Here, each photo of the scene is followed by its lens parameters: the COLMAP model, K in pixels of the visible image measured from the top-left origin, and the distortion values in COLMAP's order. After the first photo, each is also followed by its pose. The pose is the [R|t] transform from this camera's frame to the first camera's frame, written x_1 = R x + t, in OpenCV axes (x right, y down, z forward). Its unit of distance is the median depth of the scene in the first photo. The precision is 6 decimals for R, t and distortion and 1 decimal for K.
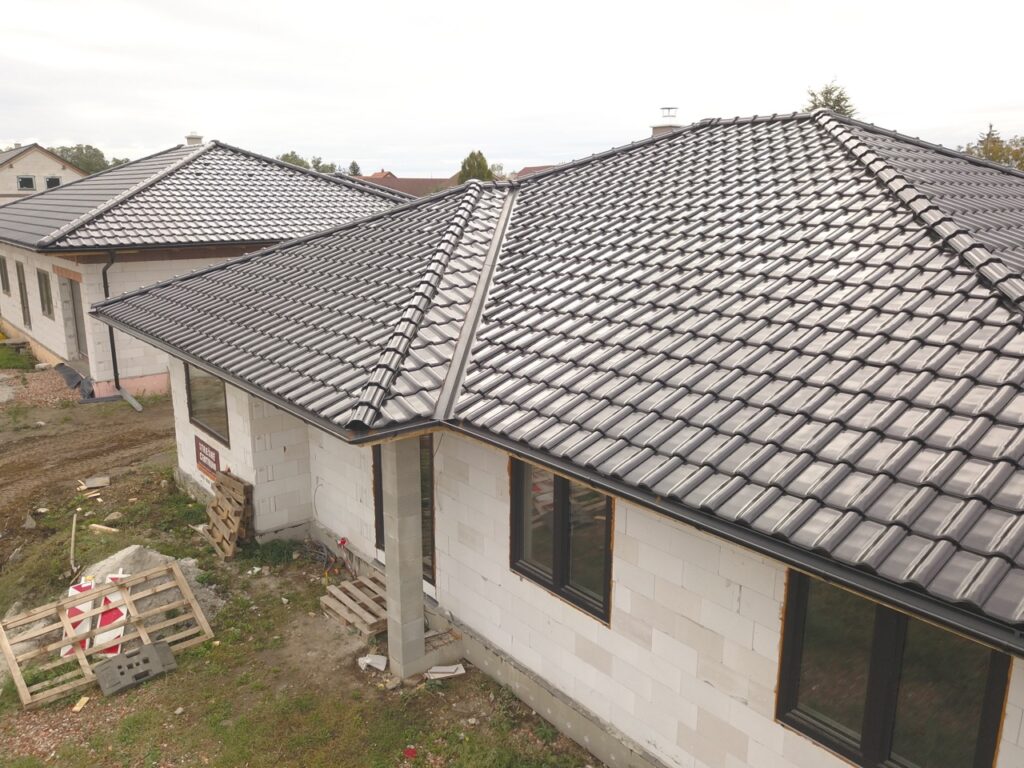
lens RADIAL K [[790.7, 0, 516.7], [0, 790.7, 374.7], [0, 0, 1]] dist [-0.020290, 0.016829]
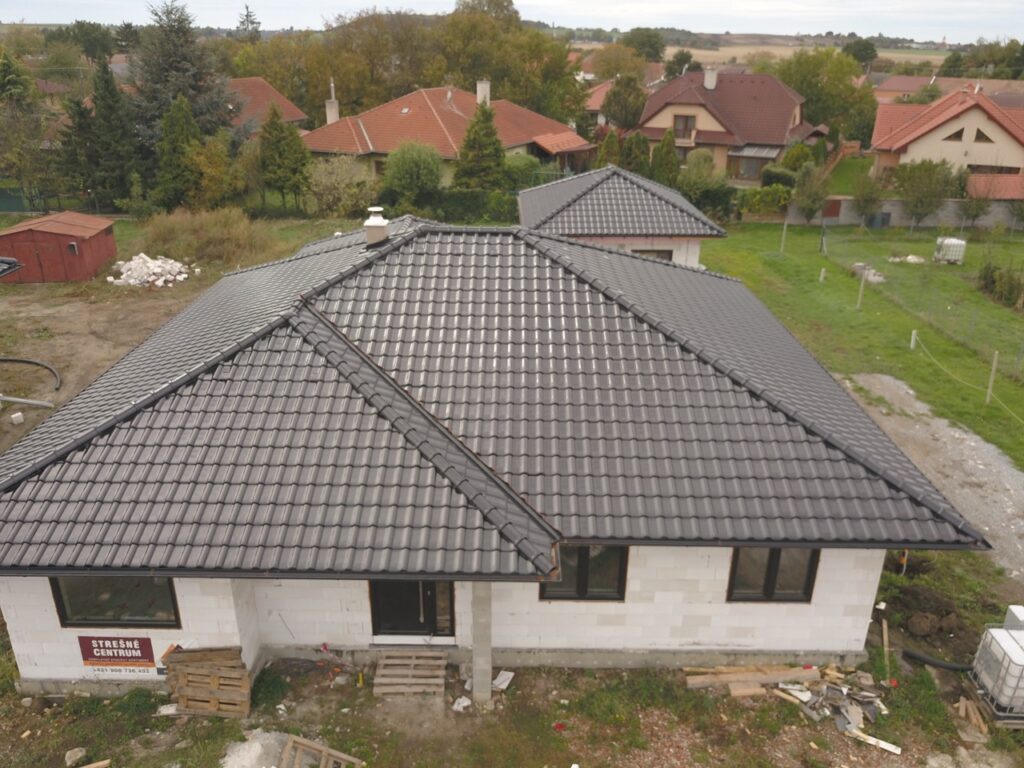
lens RADIAL K [[790.7, 0, 511.6], [0, 790.7, 383.0], [0, 0, 1]] dist [-0.020290, 0.016829]
pose [[0.640658, -0.297700, 0.707765, -1.072468], [0.162194, 0.953448, 0.254223, -0.605022], [-0.750500, -0.048075, 0.659120, 0.008564]]
